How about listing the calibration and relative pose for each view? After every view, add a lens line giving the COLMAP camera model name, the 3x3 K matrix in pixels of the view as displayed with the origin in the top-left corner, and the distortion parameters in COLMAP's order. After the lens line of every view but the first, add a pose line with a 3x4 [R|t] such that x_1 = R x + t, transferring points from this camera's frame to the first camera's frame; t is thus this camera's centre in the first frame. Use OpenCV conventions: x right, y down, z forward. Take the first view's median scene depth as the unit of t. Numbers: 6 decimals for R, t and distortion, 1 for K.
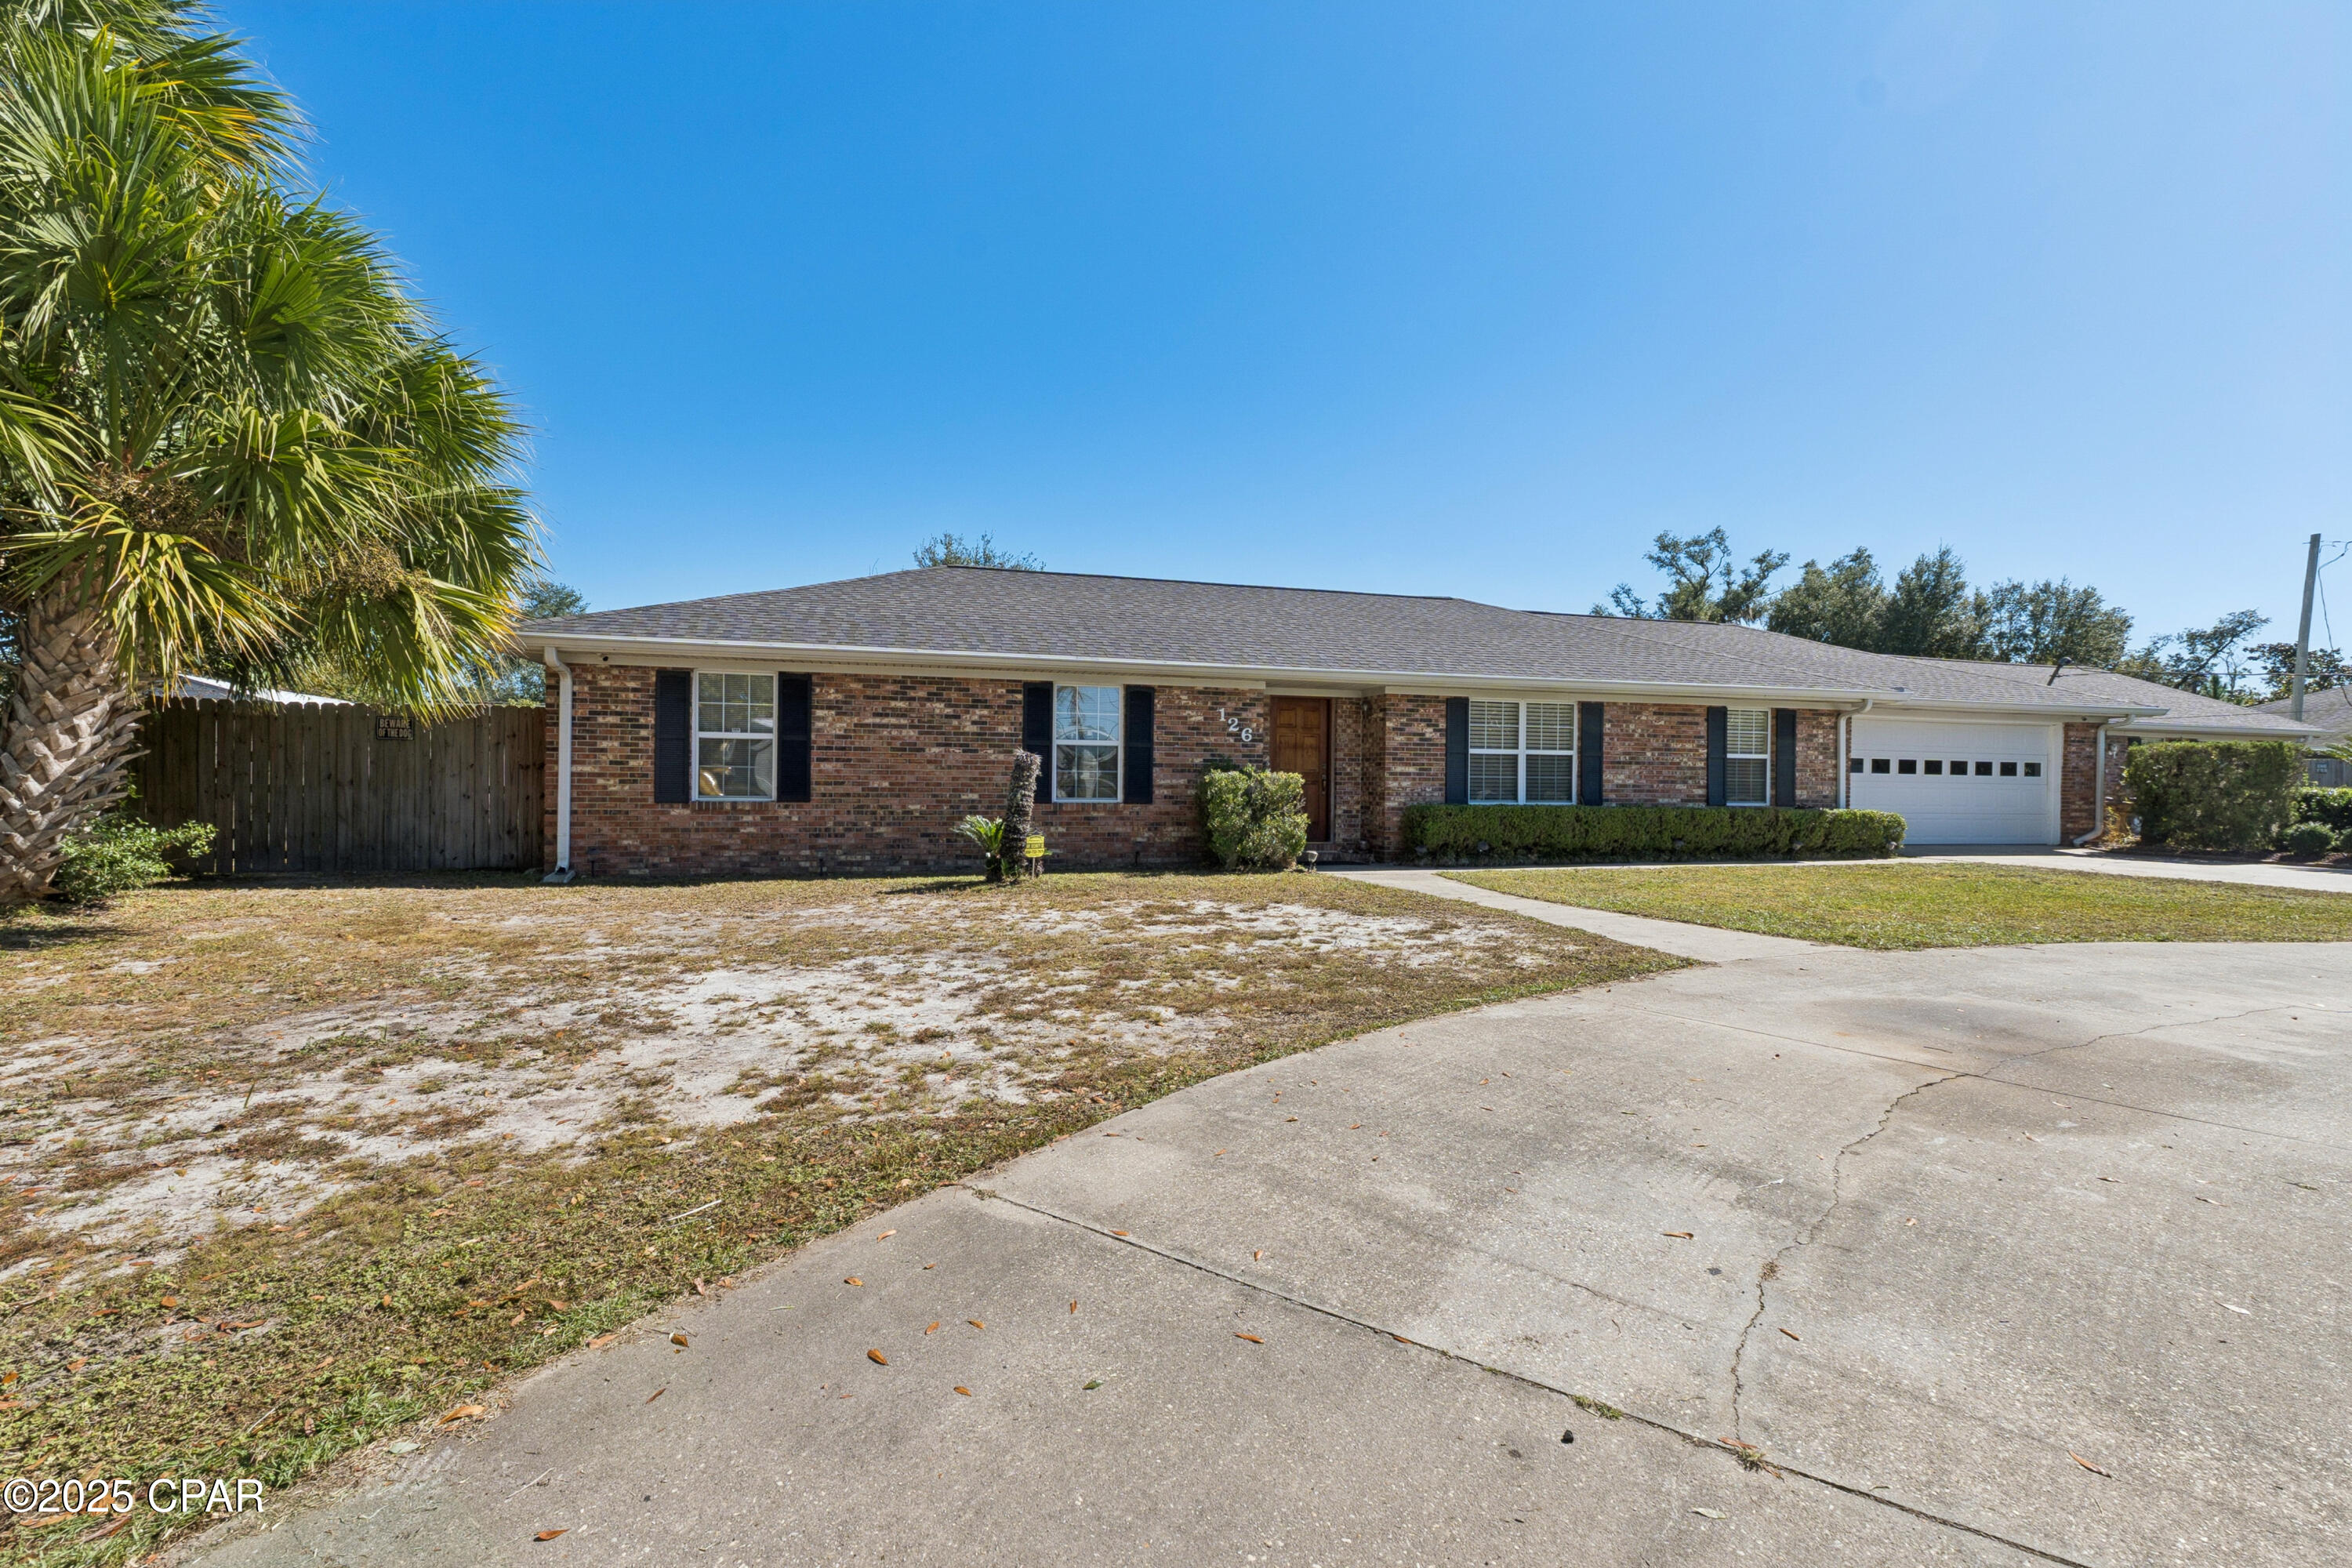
lens RADIAL K [[1018.2, 0, 1166.3], [0, 1018.2, 775.6], [0, 0, 1]] dist [0.000962, 0.000203]
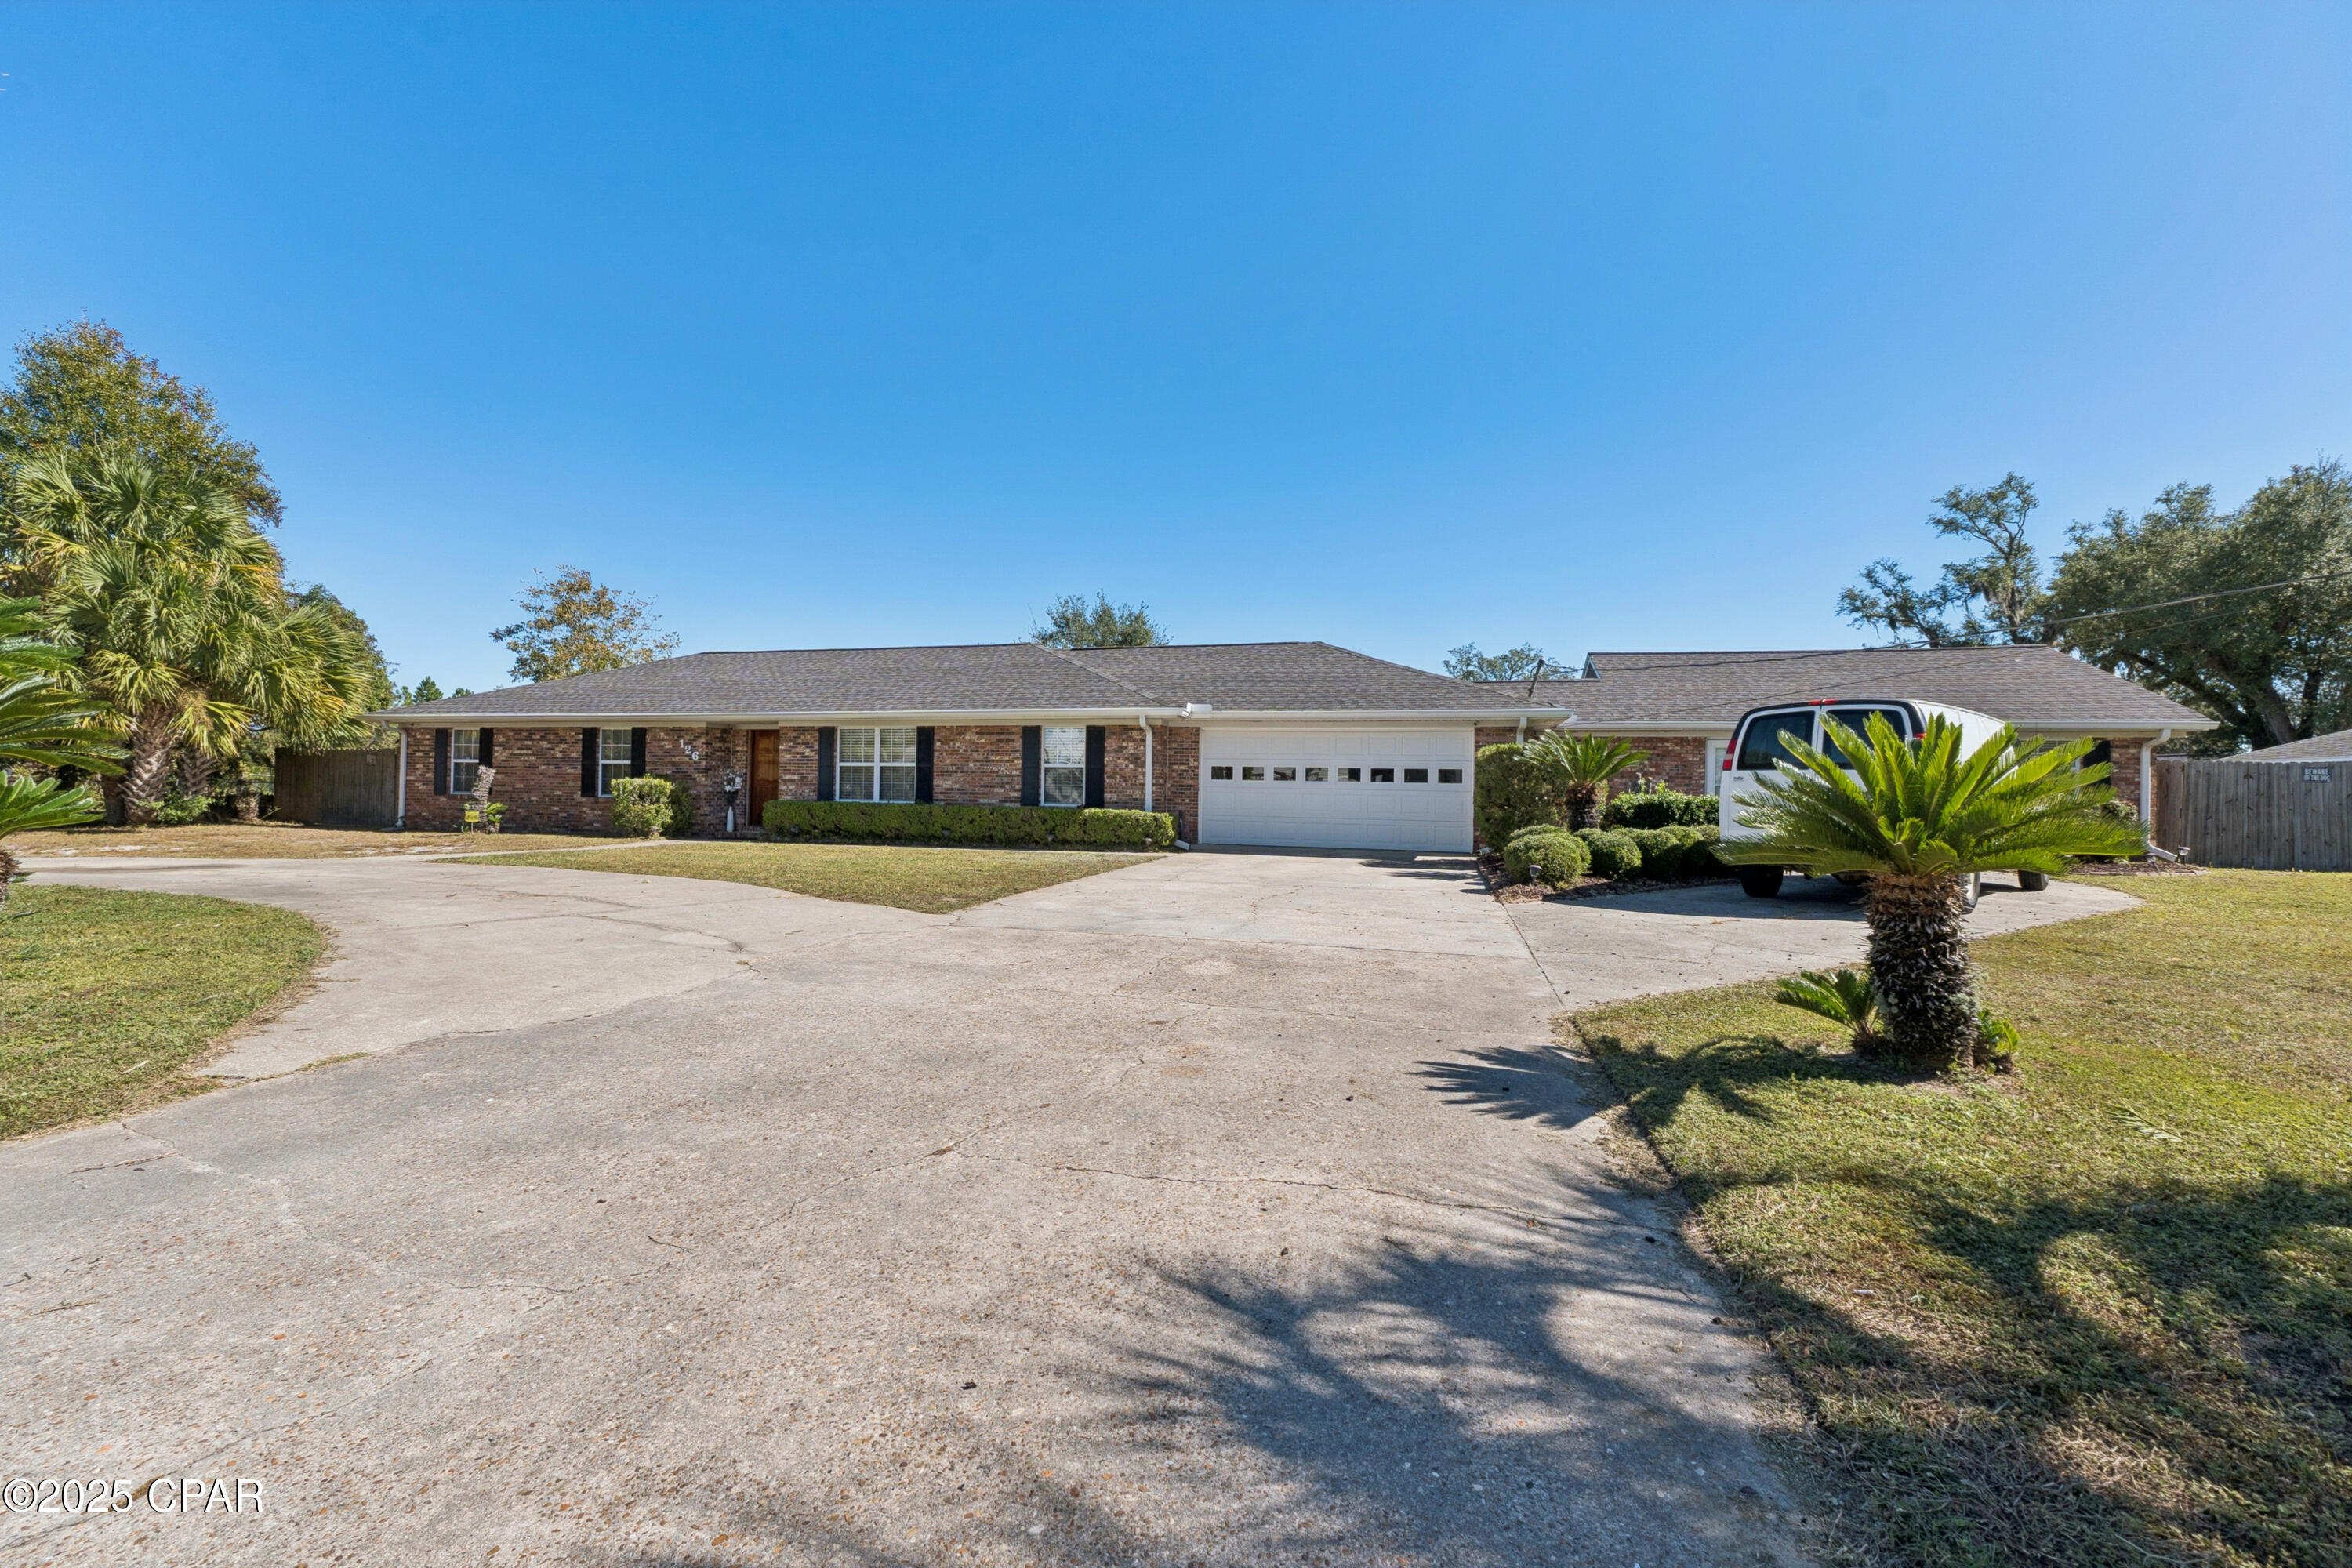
lens RADIAL K [[997.3, 0, 1176.0], [0, 997.3, 784.0], [0, 0, 1]] dist [0.002582, 0.000286]
pose [[0.852974, -0.002255, -0.521948, 1.491758], [-0.004044, 0.999932, -0.010928, 0.017548], [0.521938, 0.011432, 0.852907, 0.059845]]
